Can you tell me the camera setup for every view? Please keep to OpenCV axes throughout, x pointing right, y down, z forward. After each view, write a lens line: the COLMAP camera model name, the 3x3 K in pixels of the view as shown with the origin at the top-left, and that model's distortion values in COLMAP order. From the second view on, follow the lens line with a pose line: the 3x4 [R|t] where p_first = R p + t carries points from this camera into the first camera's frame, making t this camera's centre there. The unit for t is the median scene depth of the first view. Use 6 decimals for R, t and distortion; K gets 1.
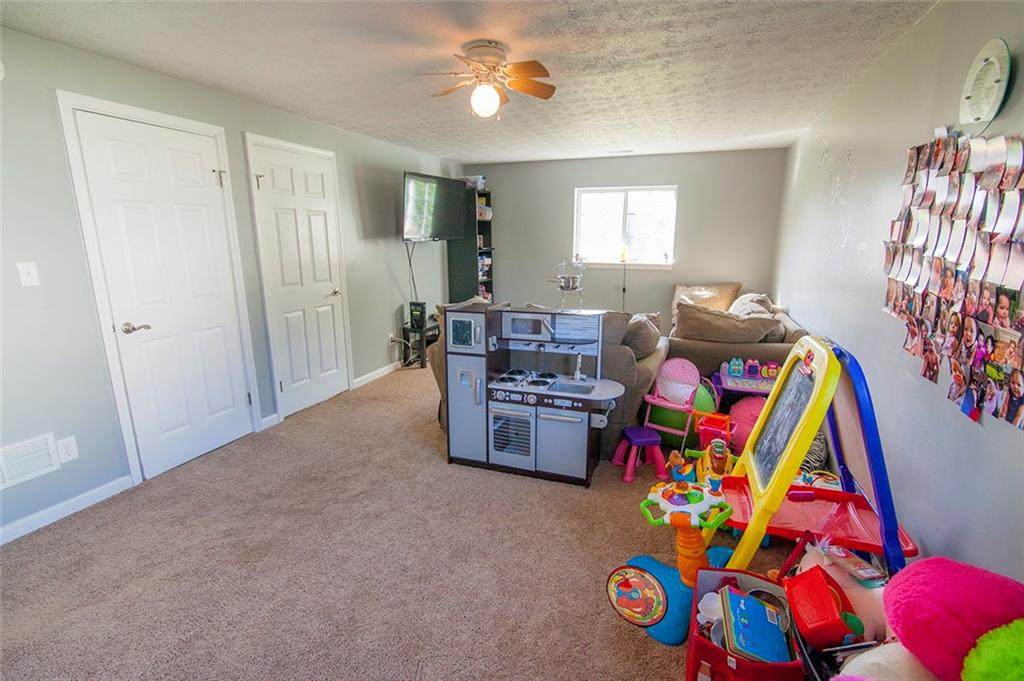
lens RADIAL K [[470.7, 0, 512.0], [0, 470.7, 340.5], [0, 0, 1]] dist [0.001243, 0.000020]
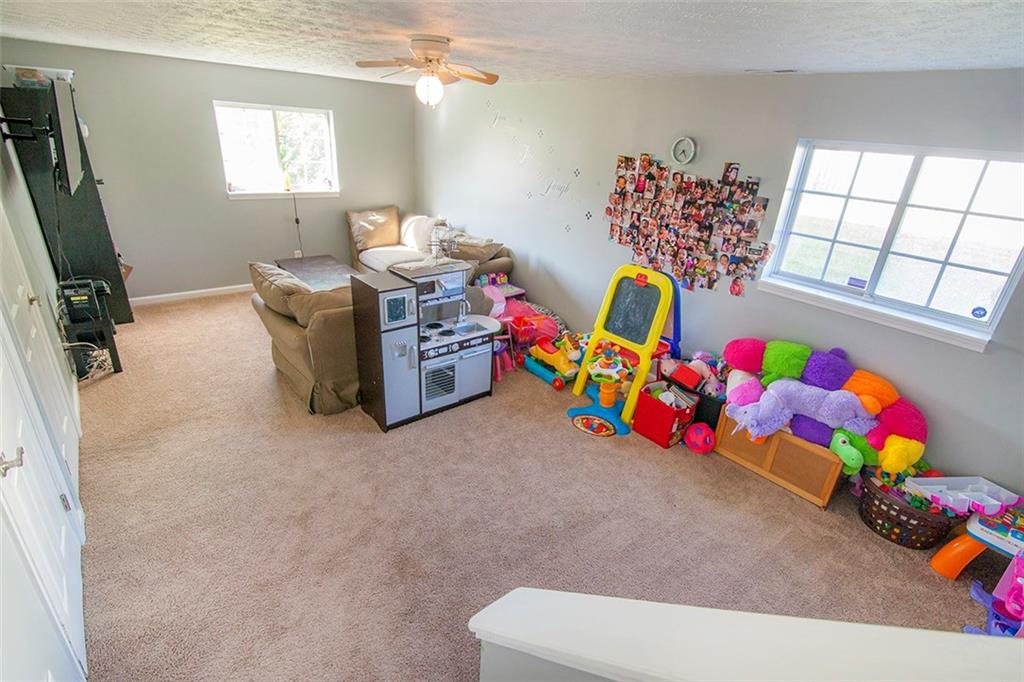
lens RADIAL K [[489.3, 0, 512.0], [0, 489.3, 341.0], [0, 0, 1]] dist [0.000304, 0.000027]
pose [[0.510593, -0.313536, 0.800618, -0.875693], [0.126748, 0.948418, 0.290584, -0.235300], [-0.850429, -0.046894, 0.523995, 0.211236]]
